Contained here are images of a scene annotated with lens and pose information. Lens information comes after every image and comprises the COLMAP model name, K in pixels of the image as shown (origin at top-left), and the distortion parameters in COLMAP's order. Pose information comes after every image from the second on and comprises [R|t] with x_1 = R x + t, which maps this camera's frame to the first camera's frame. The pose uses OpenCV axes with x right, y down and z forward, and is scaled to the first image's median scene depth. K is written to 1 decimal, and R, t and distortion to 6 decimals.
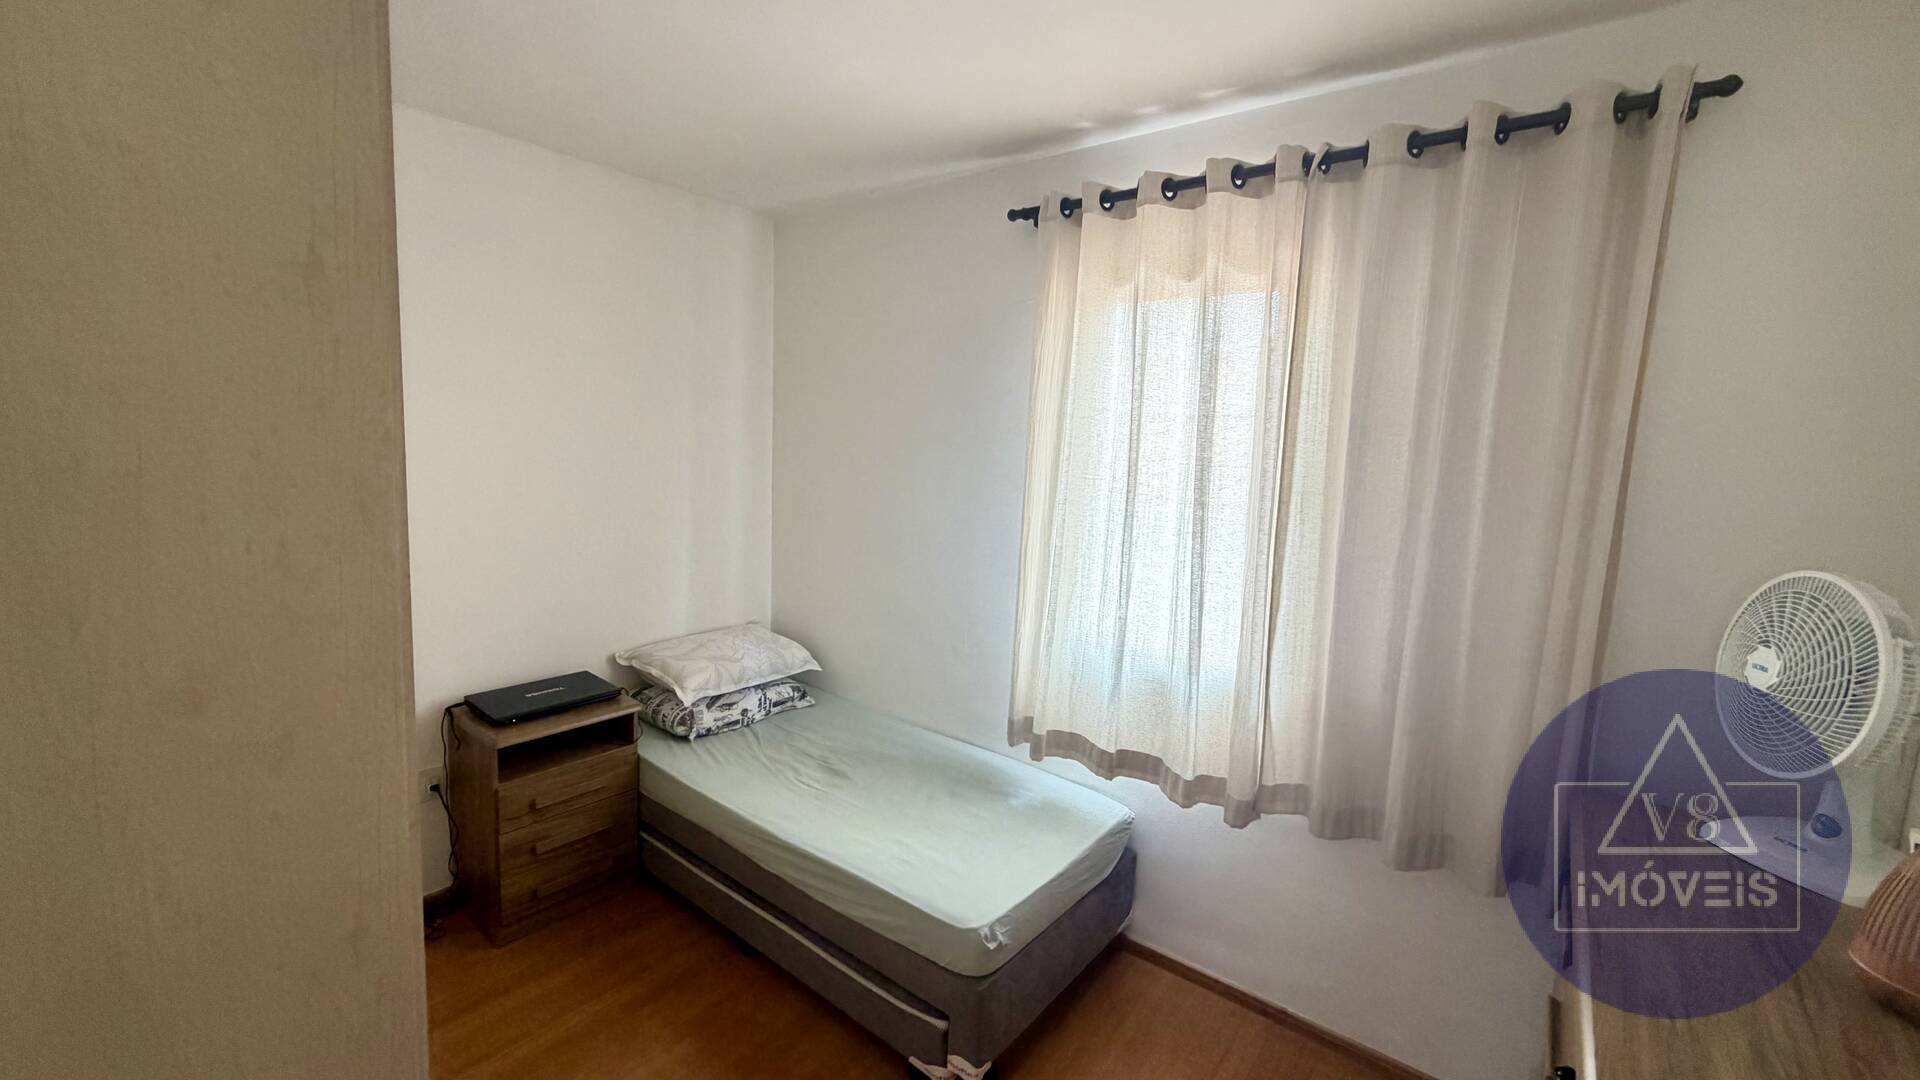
lens RADIAL K [[761.0, 0, 952.4], [0, 761.0, 537.5], [0, 0, 1]] dist [0.001083, 0.000047]
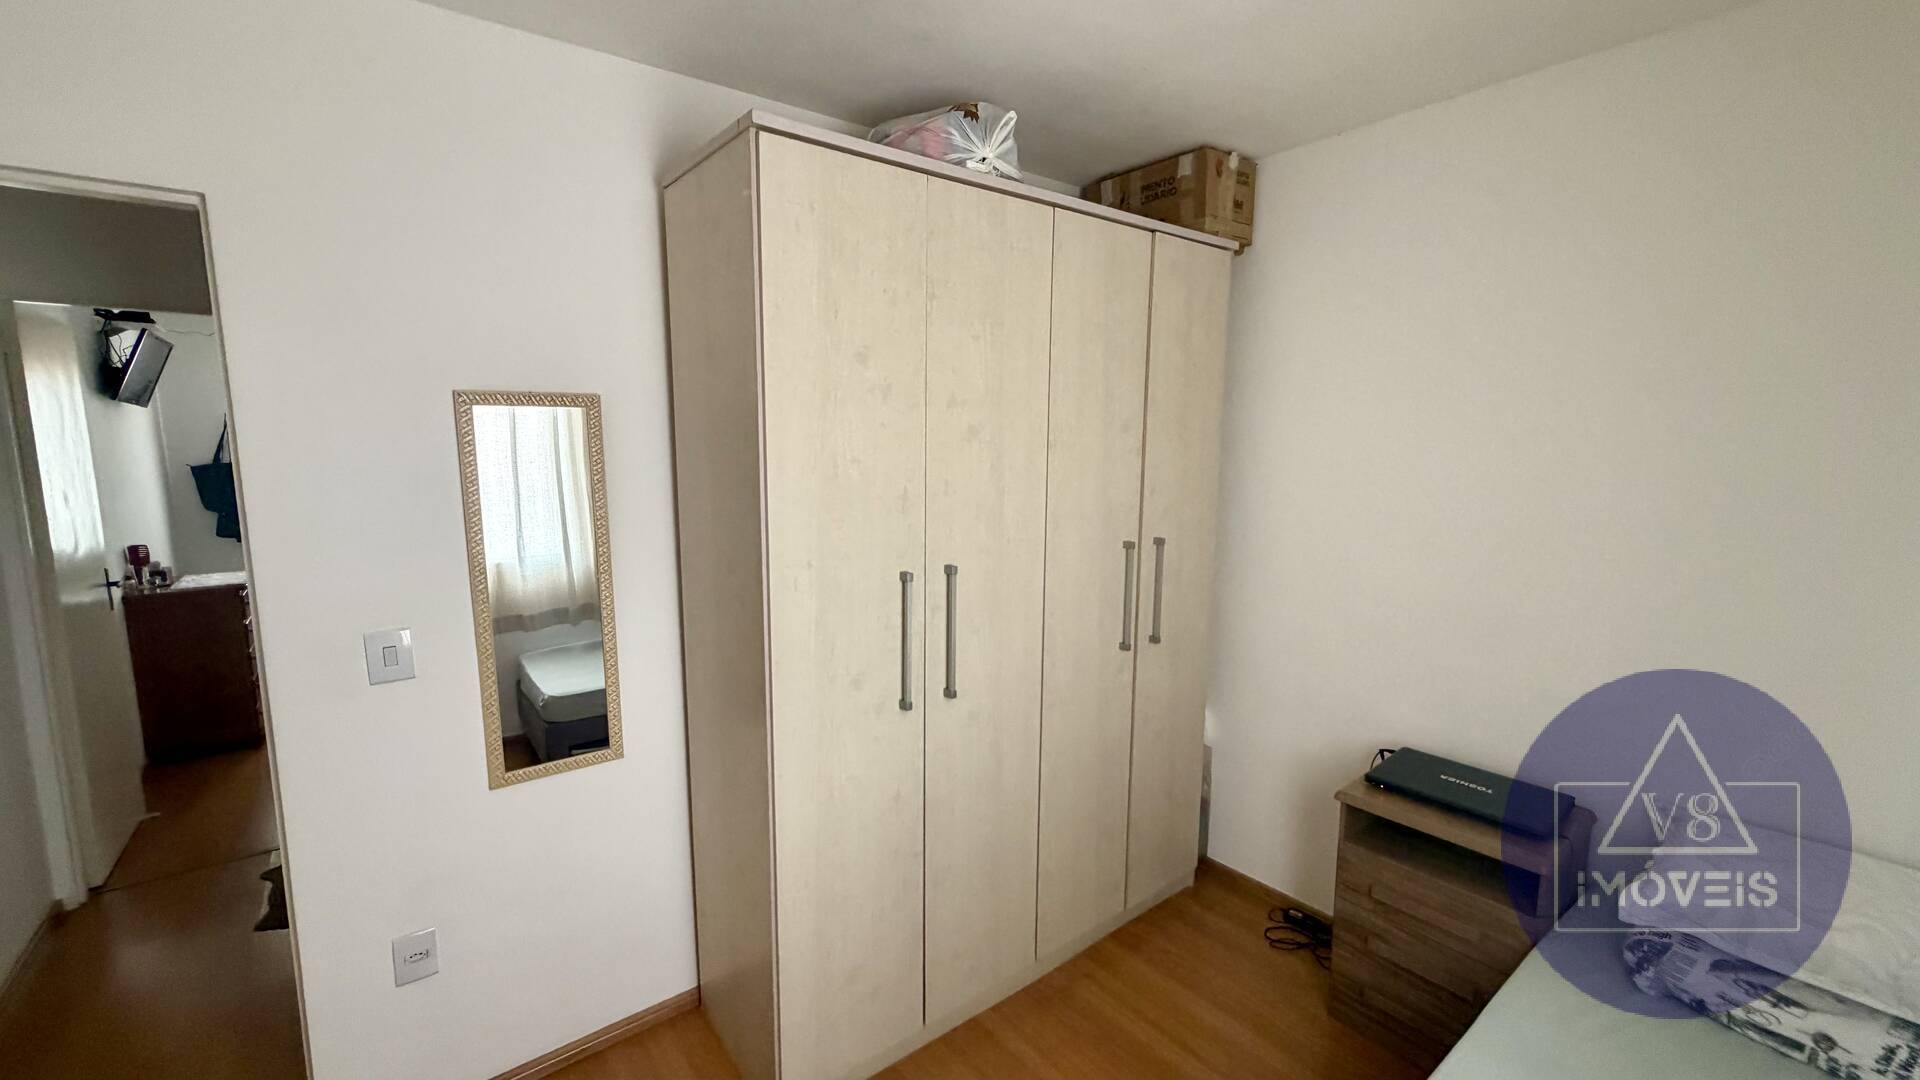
lens RADIAL K [[761.0, 0, 952.4], [0, 761.0, 537.5], [0, 0, 1]] dist [0.001083, 0.000047]
pose [[-0.232399, 0.088024, -0.968629, 0.315279], [-0.125340, 0.984882, 0.119573, -0.076424], [0.964511, 0.149196, -0.217853, 0.575951]]
